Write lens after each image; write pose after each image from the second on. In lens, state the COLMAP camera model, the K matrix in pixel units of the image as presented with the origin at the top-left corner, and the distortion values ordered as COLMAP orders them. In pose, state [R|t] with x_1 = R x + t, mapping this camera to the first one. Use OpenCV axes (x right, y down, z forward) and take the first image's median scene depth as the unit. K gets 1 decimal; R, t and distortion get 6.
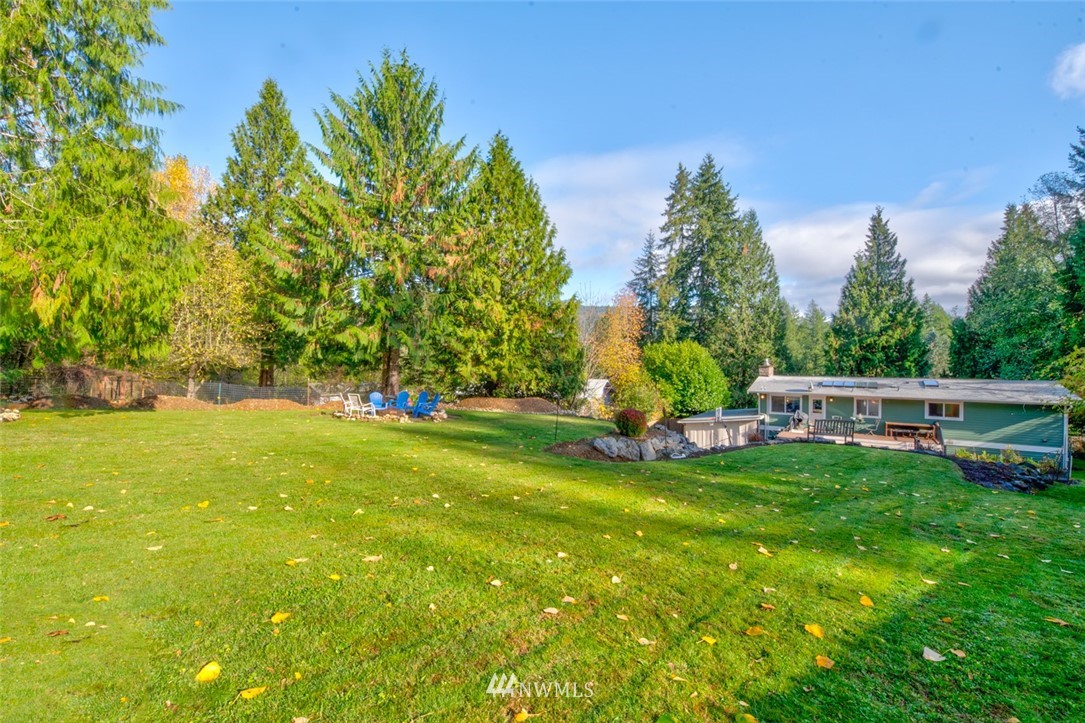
lens RADIAL K [[466.2, 0, 540.7], [0, 466.2, 370.4], [0, 0, 1]] dist [0.002642, 0.000265]
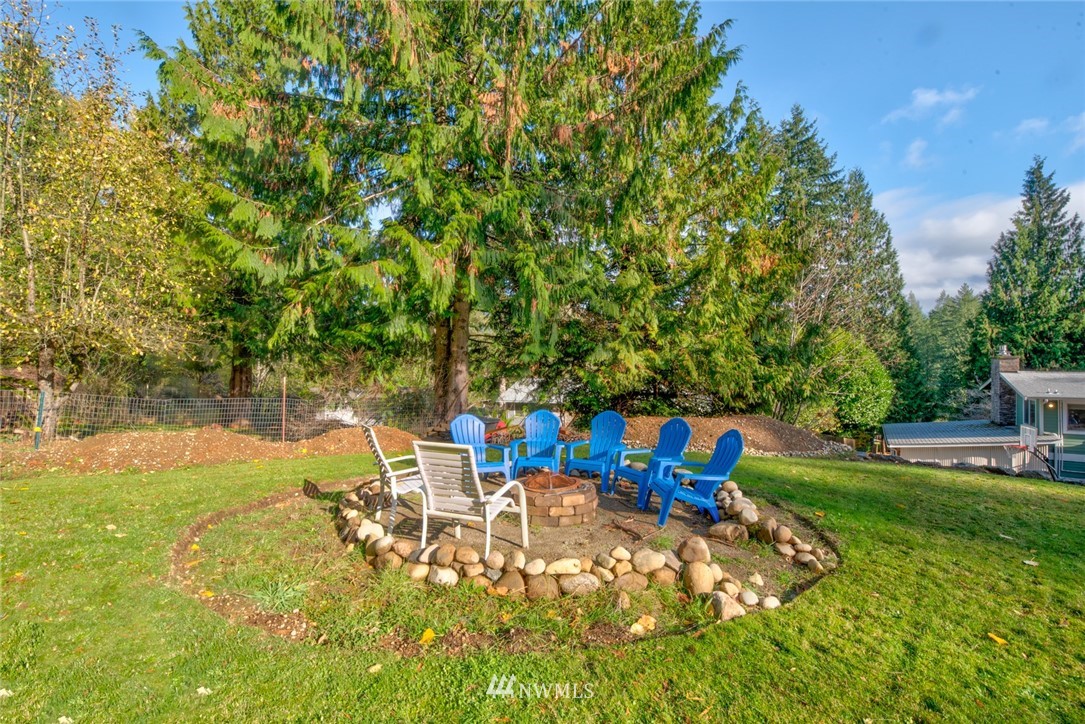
lens RADIAL K [[459.8, 0, 540.6], [0, 459.8, 367.2], [0, 0, 1]] dist [-0.011273, 0.000090]
pose [[0.999970, -0.007165, -0.002787, -0.185265], [0.007124, 0.999870, -0.014468, 0.011035], [0.002890, 0.014448, 0.999891, 0.412584]]
